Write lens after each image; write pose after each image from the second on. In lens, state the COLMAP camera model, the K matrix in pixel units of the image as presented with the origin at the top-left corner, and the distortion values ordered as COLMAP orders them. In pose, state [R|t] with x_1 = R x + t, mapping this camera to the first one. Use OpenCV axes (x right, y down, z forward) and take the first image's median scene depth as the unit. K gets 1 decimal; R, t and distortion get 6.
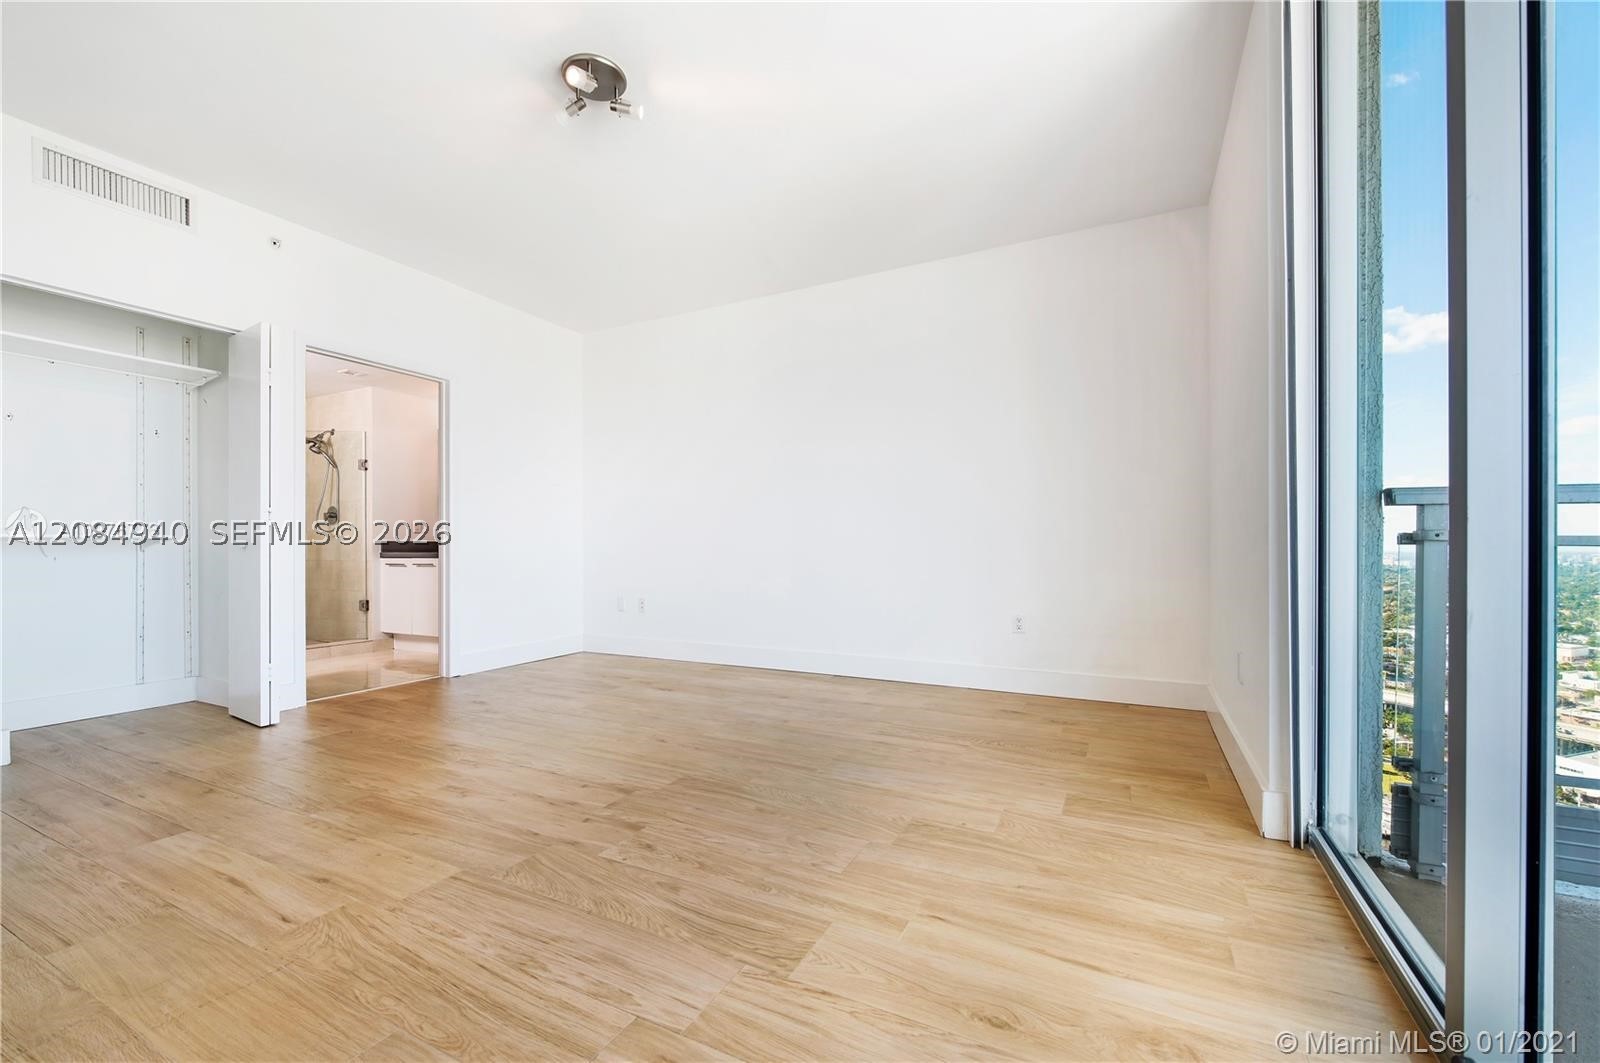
lens RADIAL K [[648.6, 0, 795.1], [0, 648.6, 552.4], [0, 0, 1]] dist [-0.003058, -0.000211]
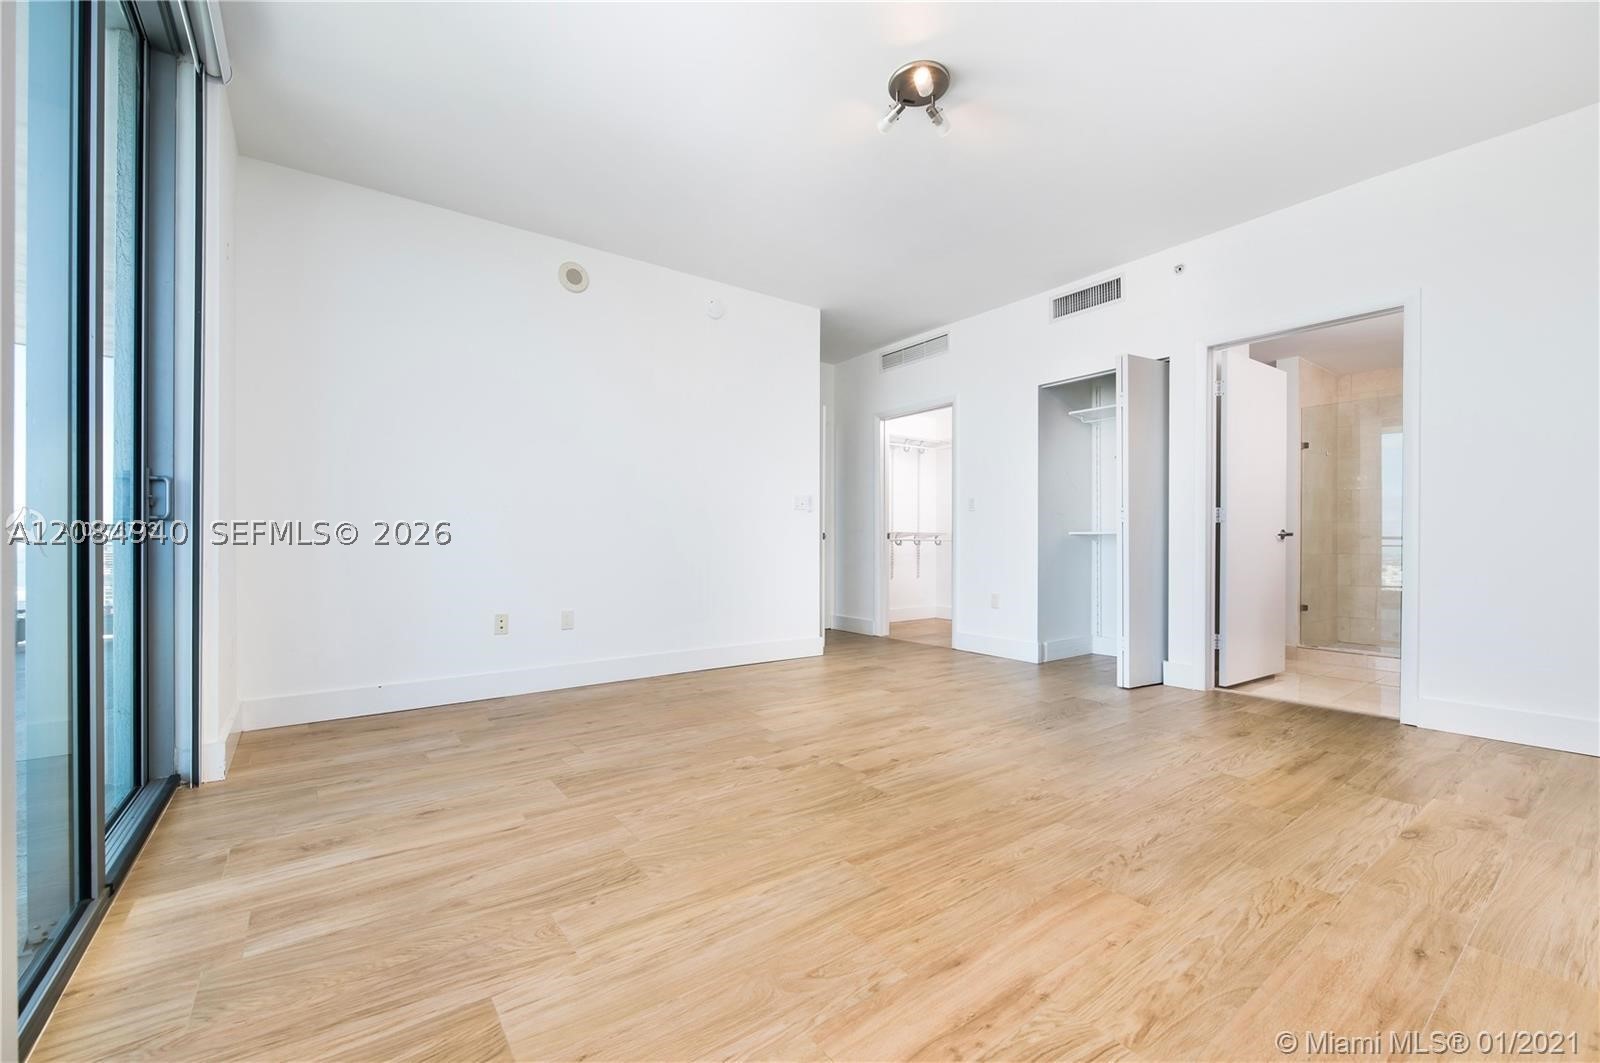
lens RADIAL K [[652.7, 0, 800.0], [0, 652.7, 531.5], [0, 0, 1]] dist [-0.004000, -0.000466]
pose [[-0.441937, -0.009029, -0.897001, 0.790306], [-0.006817, 0.999954, -0.006707, -0.014083], [0.897020, 0.003151, -0.441978, 1.456880]]
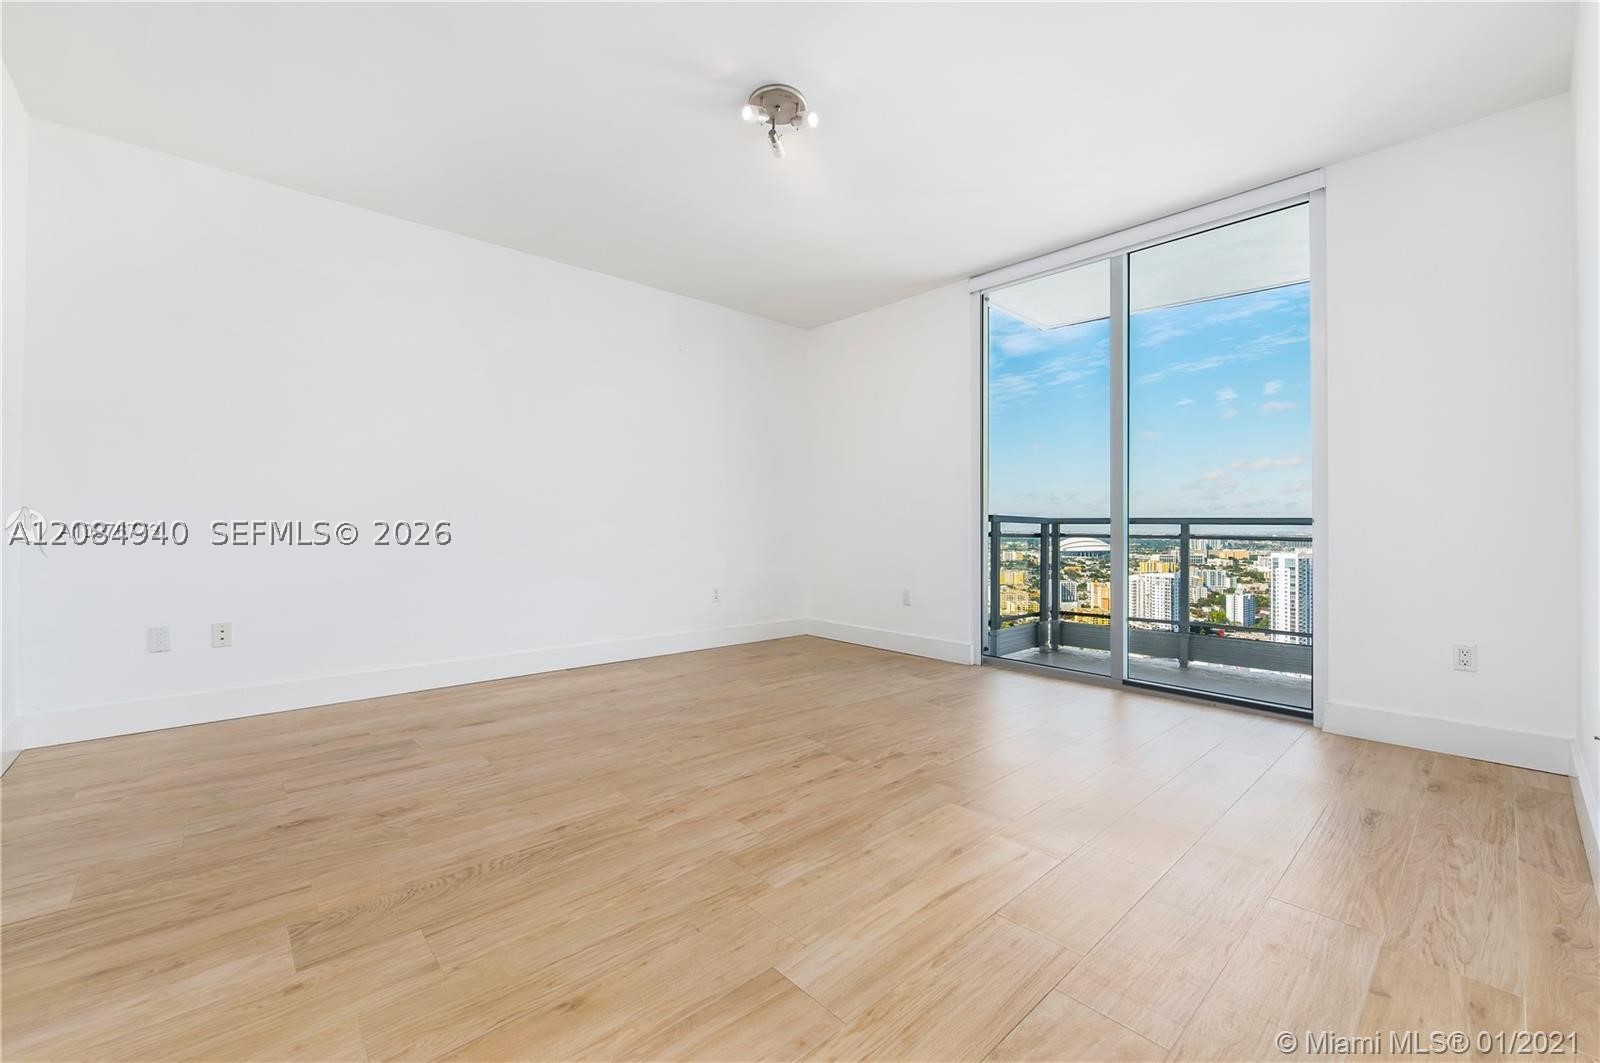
lens RADIAL K [[652.7, 0, 800.0], [0, 652.7, 531.5], [0, 0, 1]] dist [-0.004000, -0.000466]
pose [[0.347475, -0.002623, 0.937686, -1.450690], [0.003803, 0.999992, 0.001388, -0.031959], [-0.937682, 0.003084, 0.347482, 0.672871]]
